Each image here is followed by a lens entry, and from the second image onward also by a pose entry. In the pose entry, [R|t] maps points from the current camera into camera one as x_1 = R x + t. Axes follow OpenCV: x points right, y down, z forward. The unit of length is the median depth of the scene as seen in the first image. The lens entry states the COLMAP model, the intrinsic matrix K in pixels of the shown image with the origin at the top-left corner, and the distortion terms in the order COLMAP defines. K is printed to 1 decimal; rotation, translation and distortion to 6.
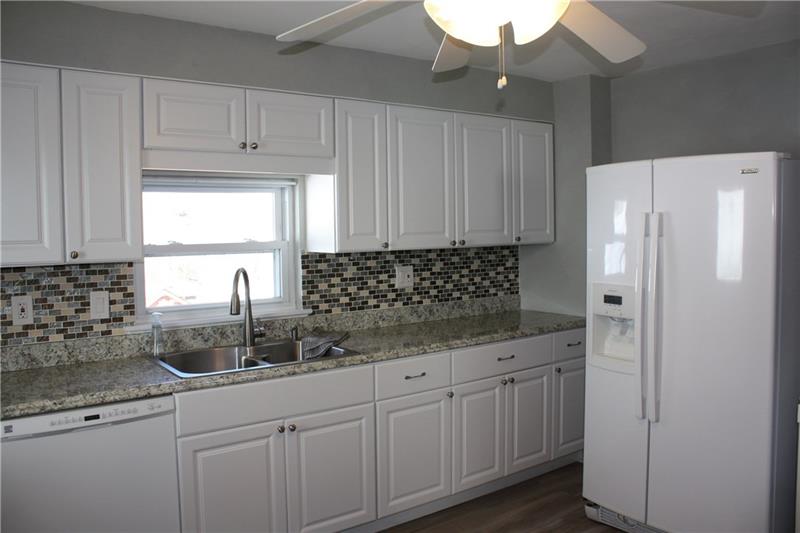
lens RADIAL K [[668.9, 0, 400.7], [0, 668.9, 265.8], [0, 0, 1]] dist [-0.138279, 0.101021]
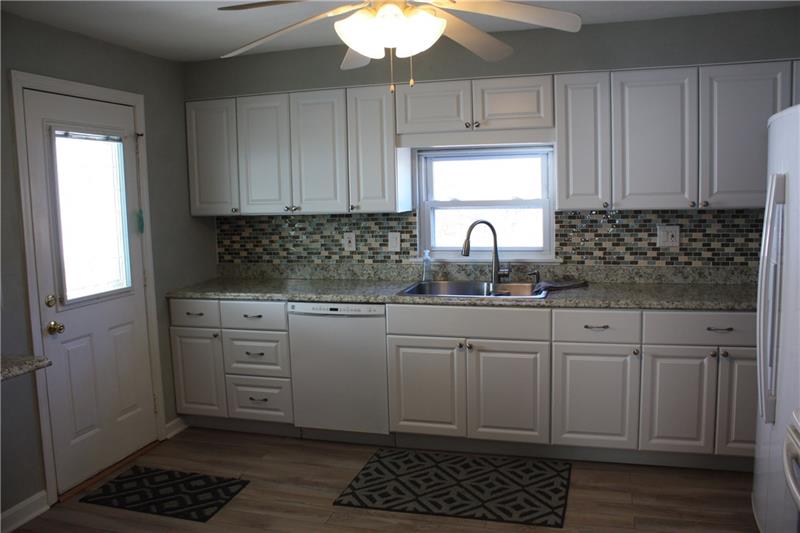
lens RADIAL K [[668.9, 0, 400.7], [0, 668.9, 263.6], [0, 0, 1]] dist [-0.138279, 0.101021]
pose [[0.589817, 0.092096, -0.802269, 0.684232], [-0.027456, 0.995188, 0.094057, -0.029862], [0.807070, -0.033449, 0.589507, 0.112653]]
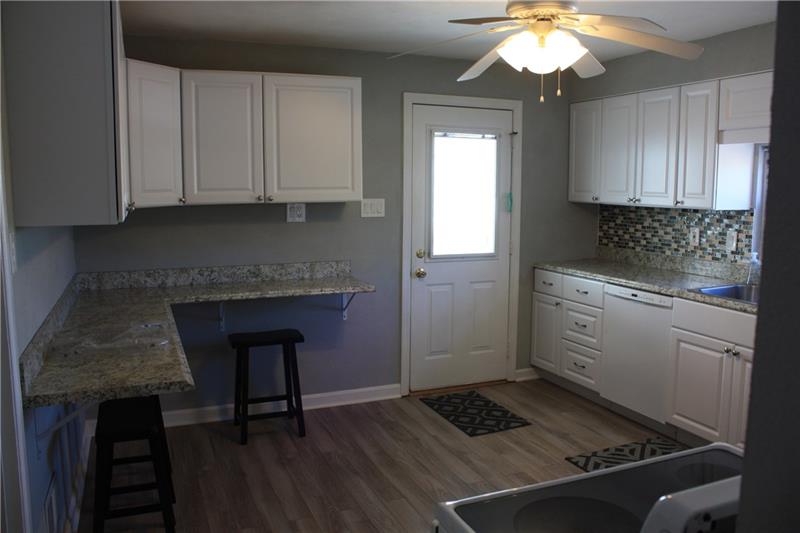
lens RADIAL K [[668.9, 0, 405.8], [0, 668.9, 257.9], [0, 0, 1]] dist [-0.138279, 0.101021]
pose [[-0.246220, 0.125027, -0.961116, 0.979485], [-0.054130, 0.988323, 0.142433, -0.060196], [0.967701, 0.087095, -0.236577, 0.588925]]
